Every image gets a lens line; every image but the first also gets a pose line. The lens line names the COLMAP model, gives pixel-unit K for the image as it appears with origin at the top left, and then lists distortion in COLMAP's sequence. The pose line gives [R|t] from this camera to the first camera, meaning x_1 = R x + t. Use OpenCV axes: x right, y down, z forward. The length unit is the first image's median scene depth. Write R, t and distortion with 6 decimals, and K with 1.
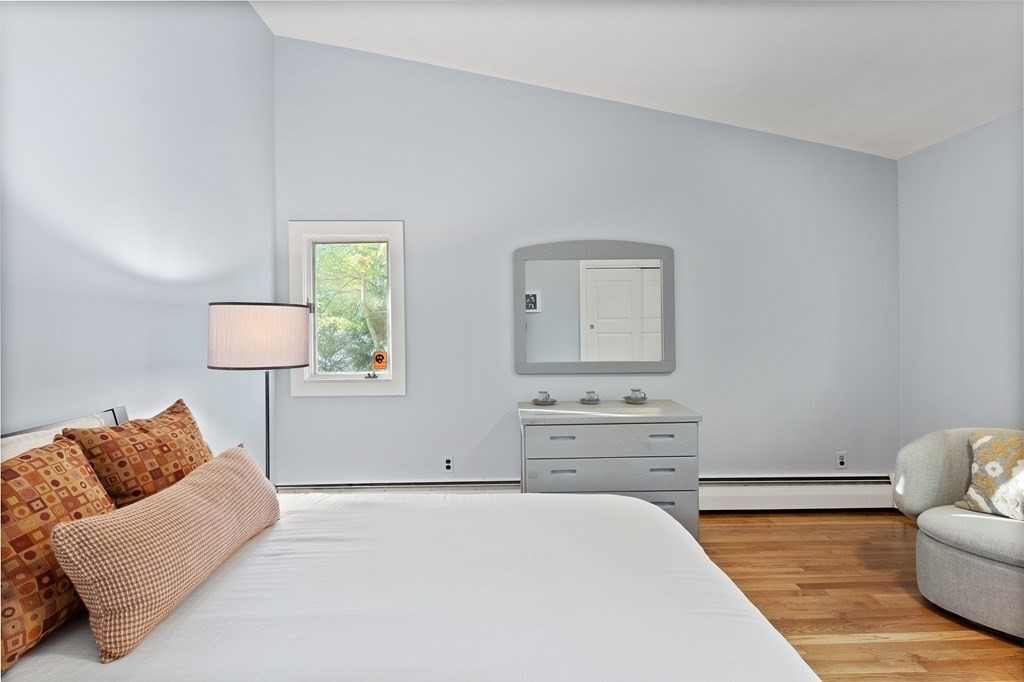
lens RADIAL K [[498.4, 0, 510.6], [0, 498.4, 317.5], [0, 0, 1]] dist [0.002462, 0.000988]
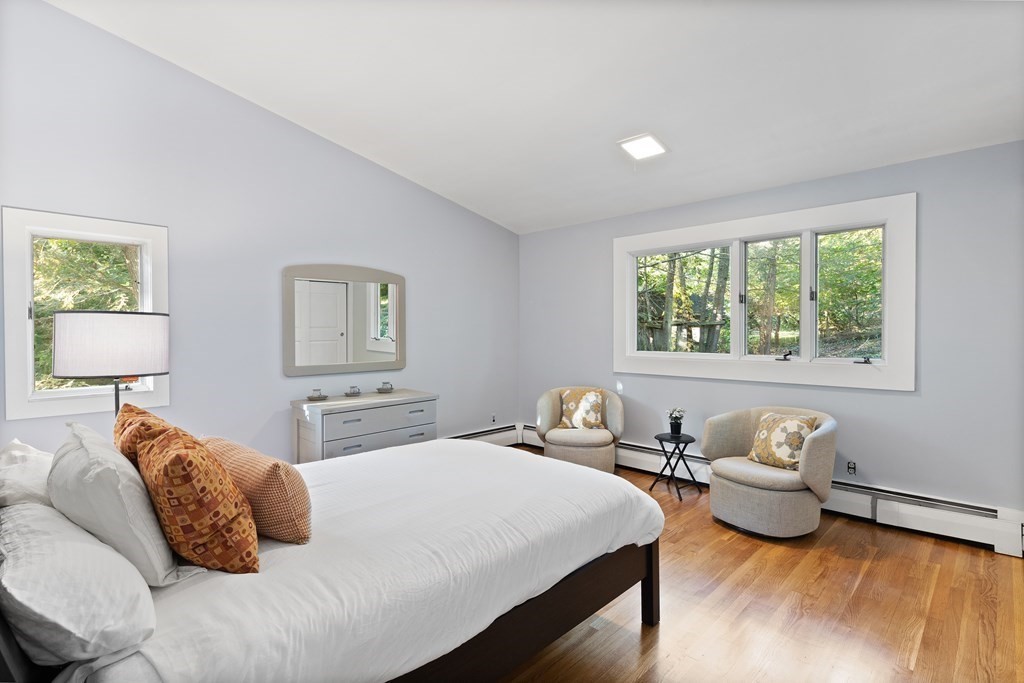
lens RADIAL K [[498.4, 0, 510.6], [0, 498.4, 318.0], [0, 0, 1]] dist [0.002462, 0.000988]
pose [[0.711486, 0.021790, 0.702362, -0.570955], [-0.011675, 0.999748, -0.019190, -0.006451], [-0.702603, 0.005453, 0.711561, -0.230039]]
